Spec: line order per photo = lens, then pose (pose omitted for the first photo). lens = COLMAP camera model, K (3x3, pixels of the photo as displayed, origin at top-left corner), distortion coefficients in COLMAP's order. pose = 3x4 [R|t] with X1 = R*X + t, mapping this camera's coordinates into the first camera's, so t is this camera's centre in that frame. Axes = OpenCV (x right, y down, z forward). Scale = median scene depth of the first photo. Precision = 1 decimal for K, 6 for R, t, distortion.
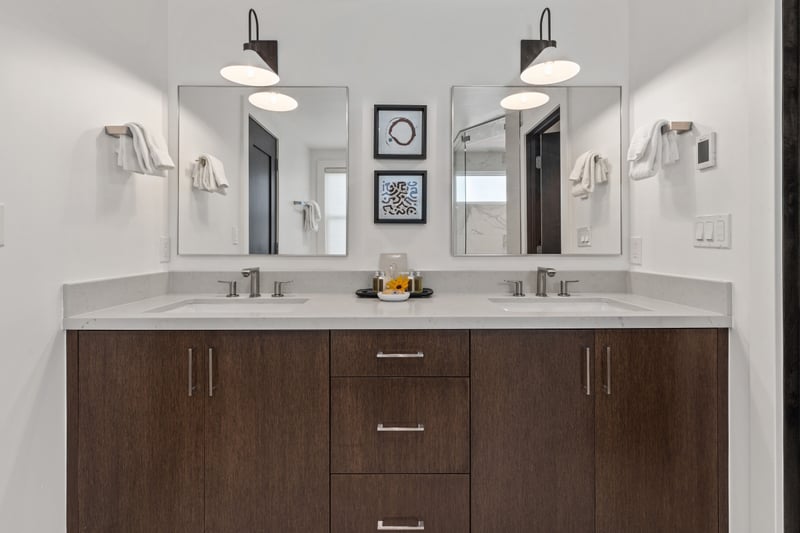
lens RADIAL K [[380.5, 0, 399.8], [0, 380.5, 245.1], [0, 0, 1]] dist [0.001493, 0.000087]
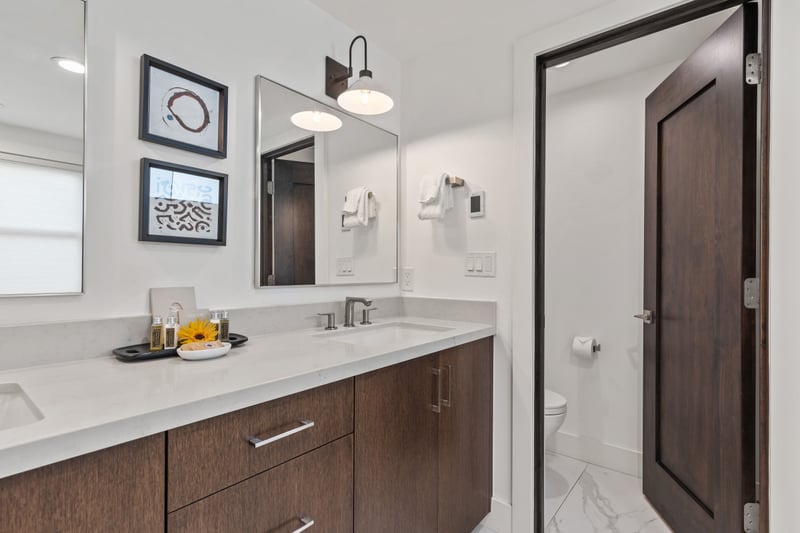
lens RADIAL K [[368.4, 0, 402.1], [0, 368.4, 274.4], [0, 0, 1]] dist [-0.000929, -0.000302]
pose [[0.645906, -0.001511, 0.763415, -0.265802], [-0.000189, 0.999998, 0.002140, -0.002733], [-0.763417, -0.001527, 0.645905, 0.283255]]
